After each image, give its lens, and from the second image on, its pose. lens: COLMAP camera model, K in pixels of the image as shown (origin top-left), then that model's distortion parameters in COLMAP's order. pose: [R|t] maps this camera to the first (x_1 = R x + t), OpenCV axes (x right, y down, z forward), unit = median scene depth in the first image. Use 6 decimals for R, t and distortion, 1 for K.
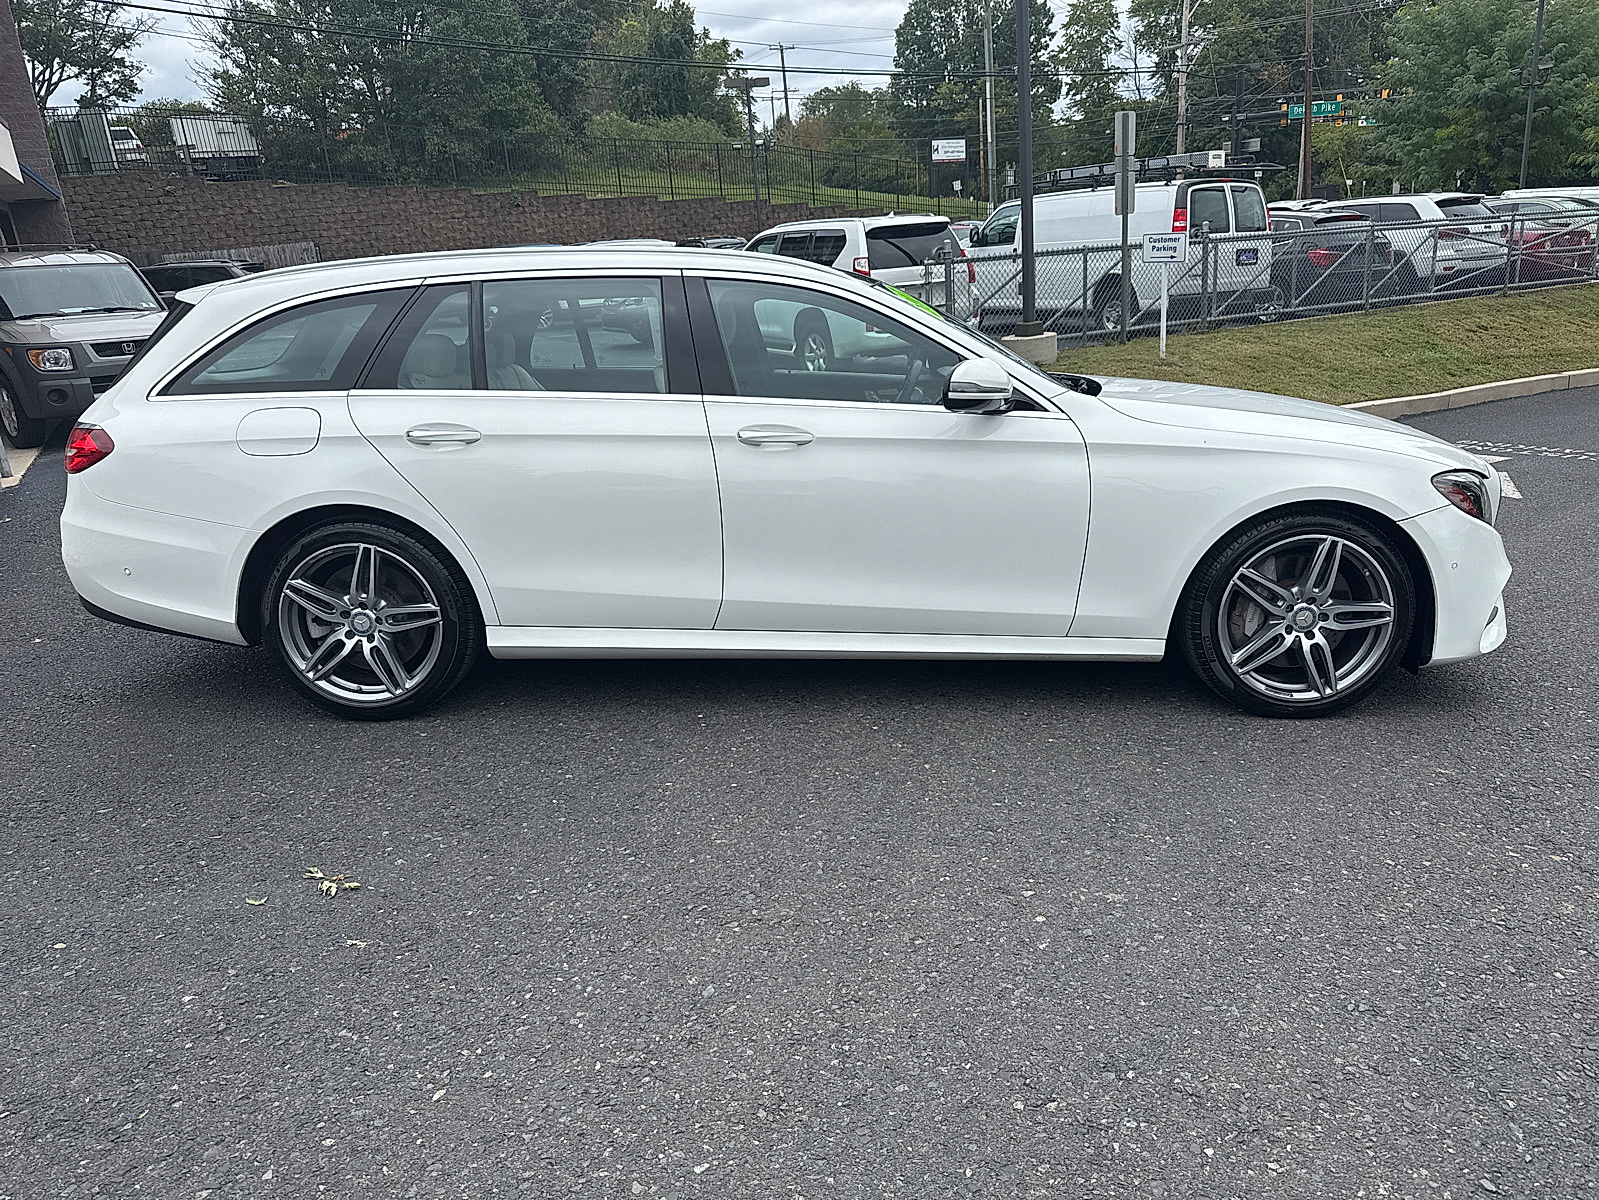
lens RADIAL K [[1131.8, 0, 797.8], [0, 1131.8, 600.7], [0, 0, 1]] dist [0.018611, -0.024339]
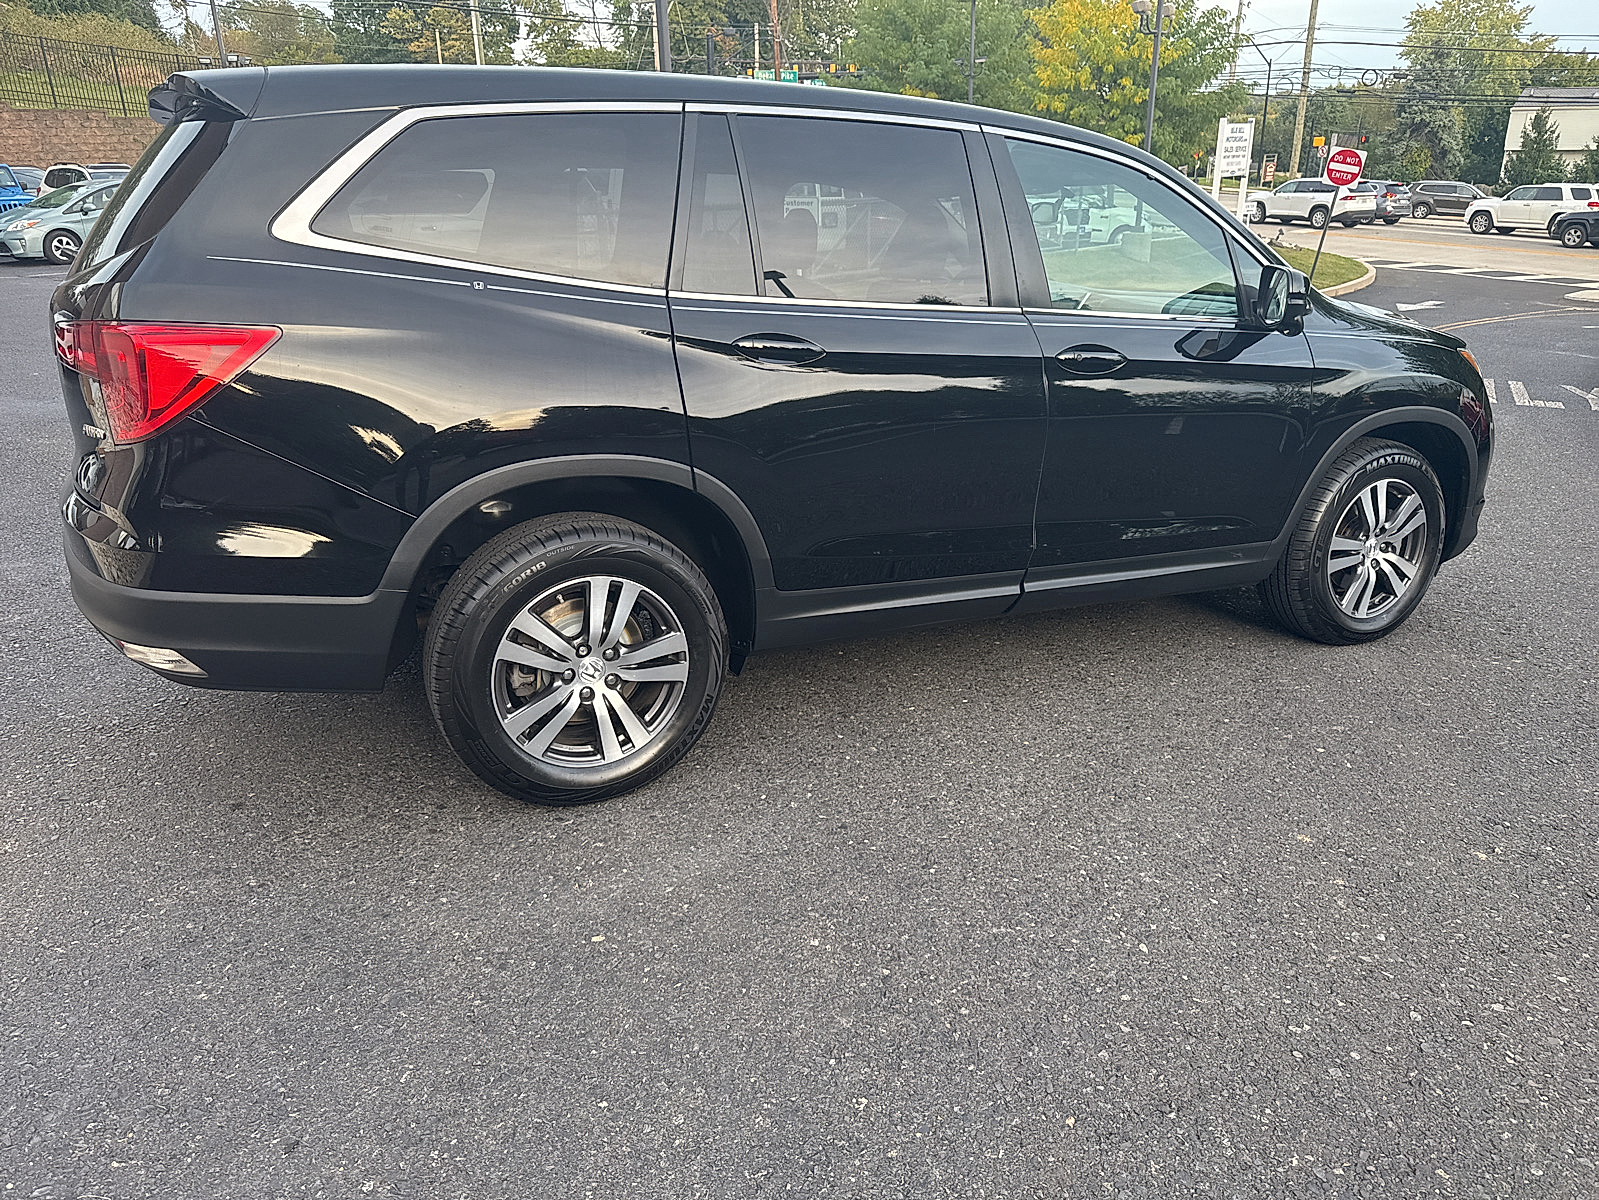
lens RADIAL K [[1134.6, 0, 798.1], [0, 1134.6, 595.4], [0, 0, 1]] dist [0.007507, -0.009164]
pose [[0.900797, -0.100726, 0.422397, -0.119576], [0.084090, 0.994775, 0.057888, -0.003824], [-0.426020, -0.016626, 0.904561, 0.007445]]
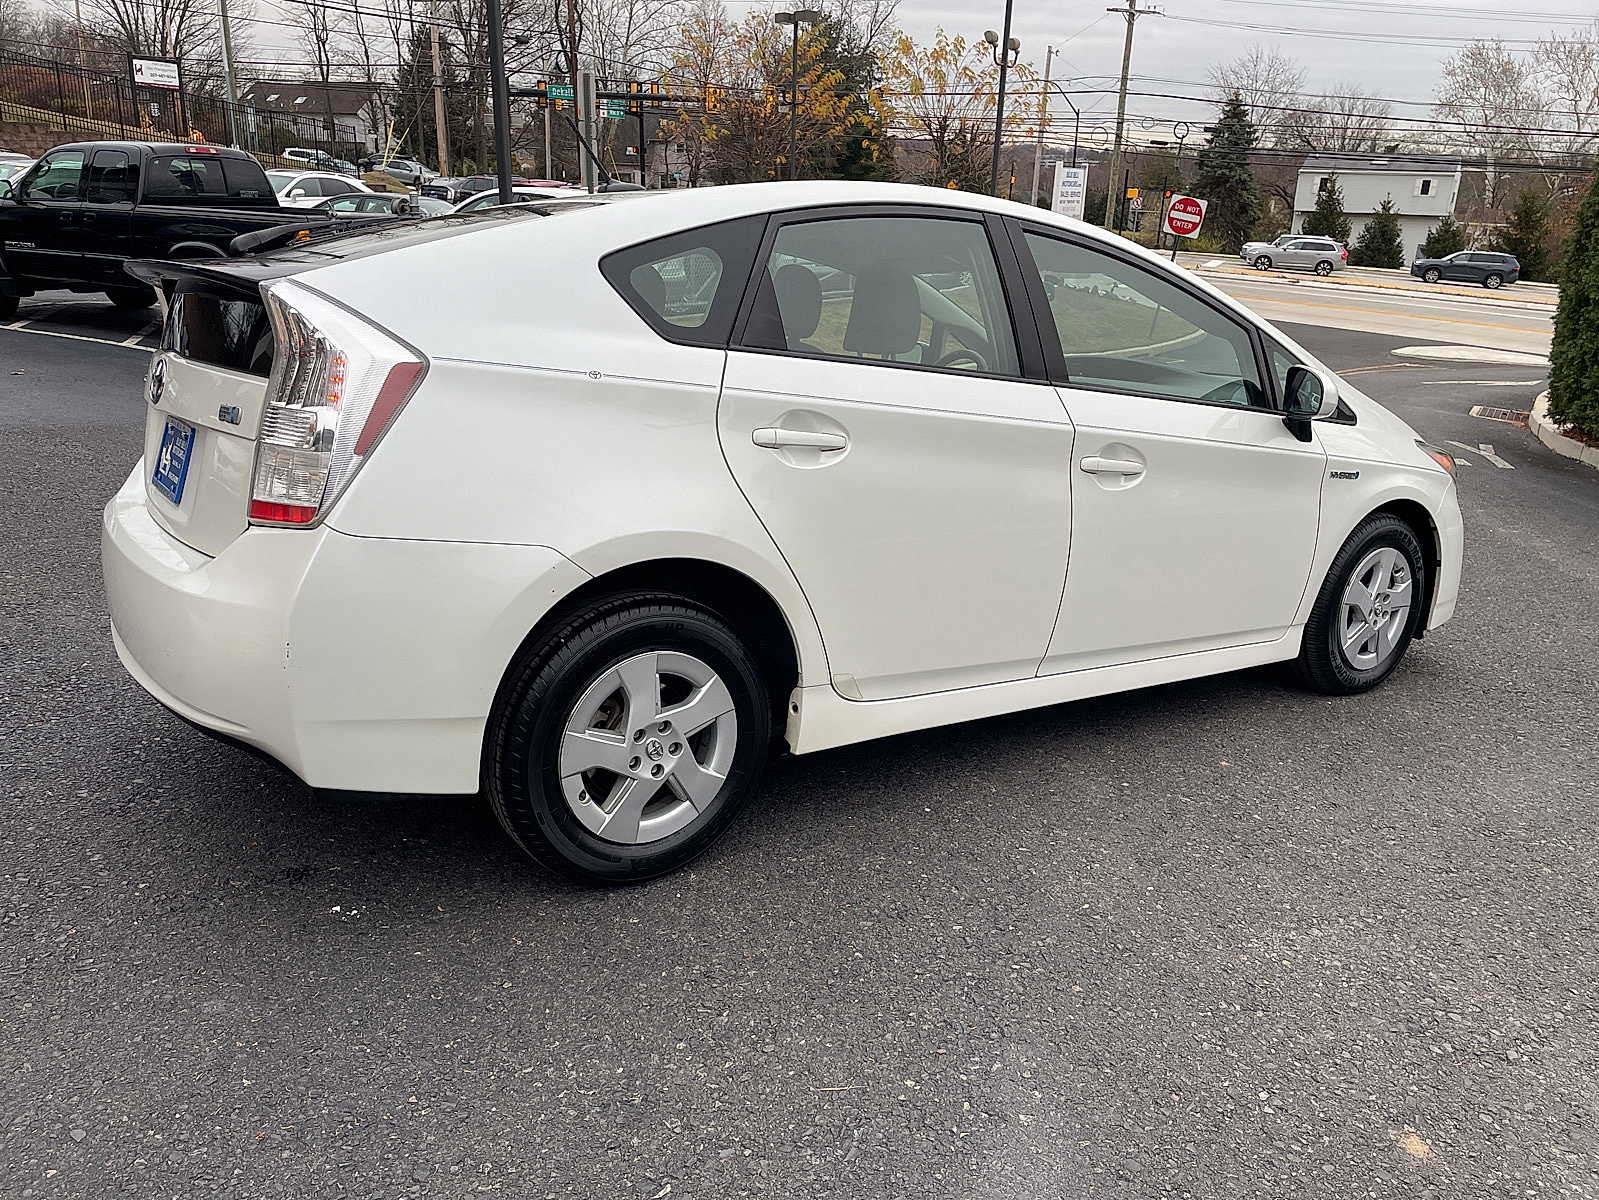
lens RADIAL K [[1202.9, 0, 813.8], [0, 1202.9, 606.6], [0, 0, 1]] dist [0.084309, -0.097690]
pose [[0.808139, -0.093564, 0.581513, -0.127548], [0.090171, 0.995317, 0.034833, -0.014543], [-0.582048, 0.024286, 0.812791, 0.077002]]
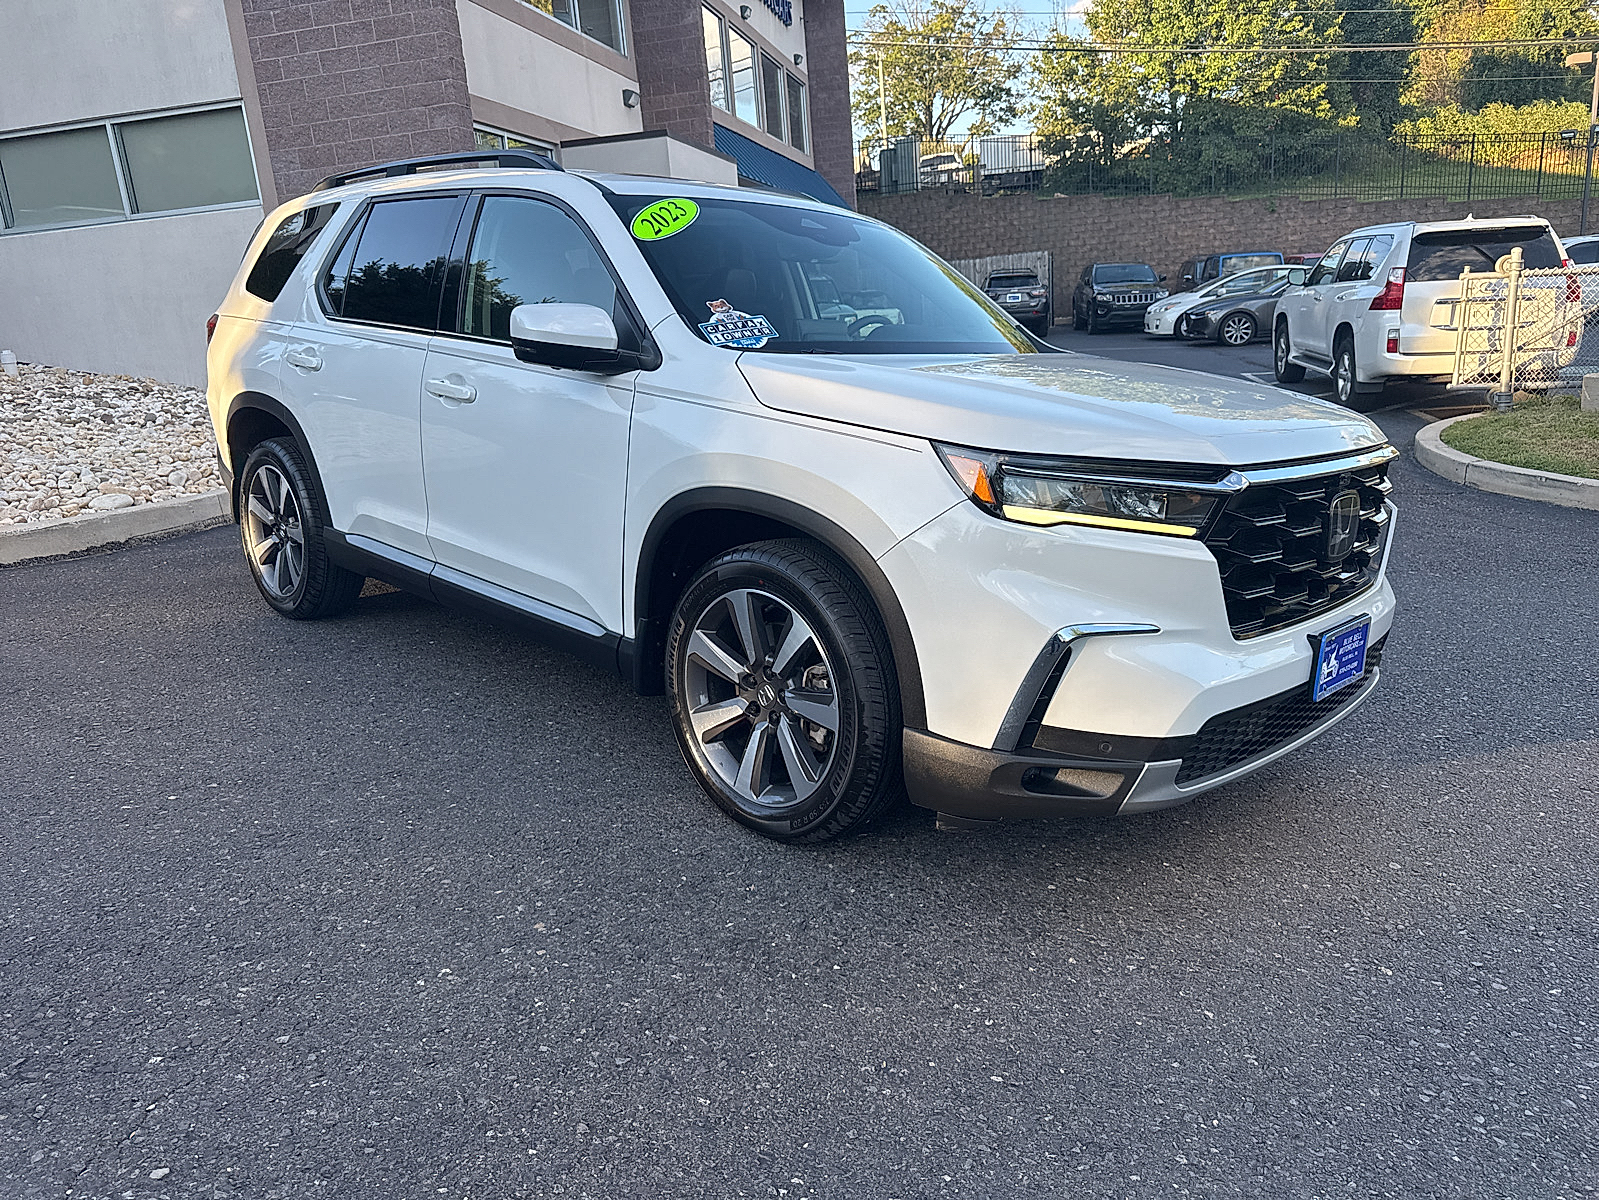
lens RADIAL K [[1136.1, 0, 796.3], [0, 1136.1, 603.6], [0, 0, 1]] dist [0.004138, -0.006997]
pose [[0.767585, 0.190123, -0.612099, 0.198408], [-0.192839, 0.979248, 0.062339, -0.018776], [0.611249, 0.070186, 0.788320, 0.056335]]
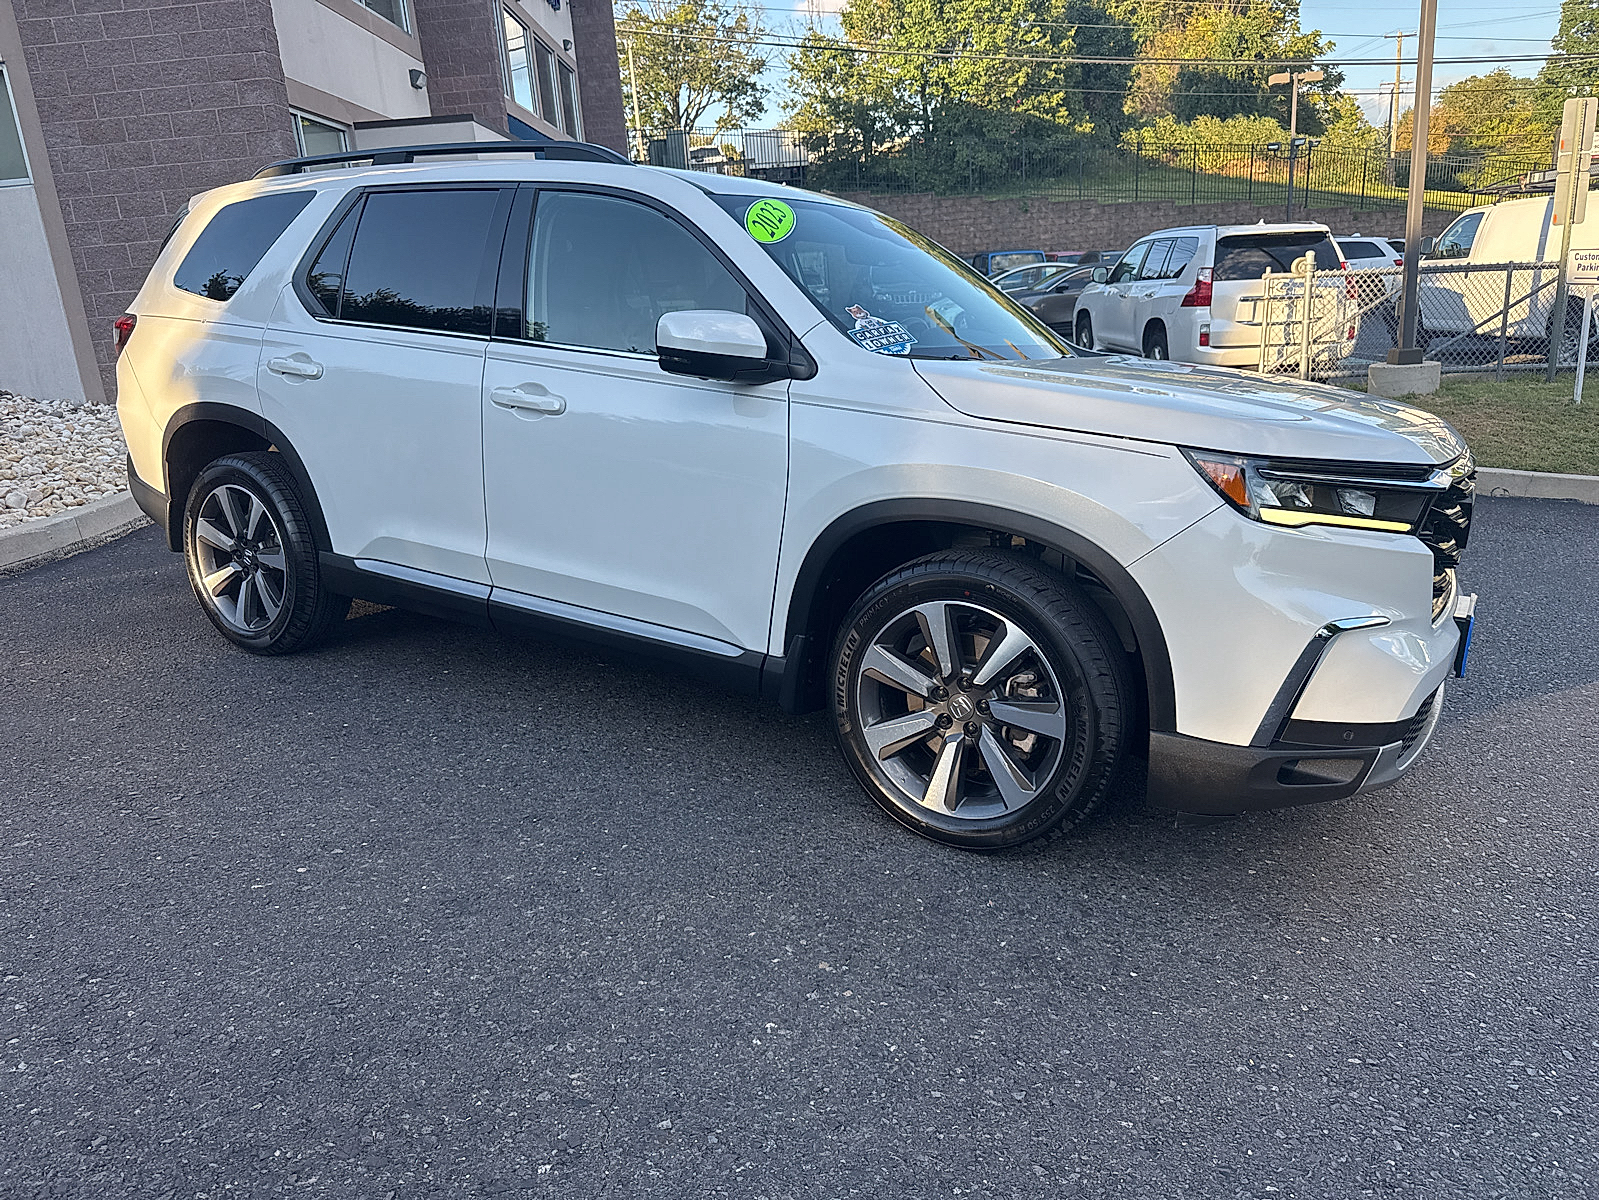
lens RADIAL K [[1135.7, 0, 799.1], [0, 1135.7, 601.3], [0, 0, 1]] dist [0.008030, -0.010584]
pose [[0.887014, 0.149835, -0.436757, 0.146882], [-0.151643, 0.987950, 0.030955, -0.011397], [0.436132, 0.038774, 0.899047, 0.027919]]
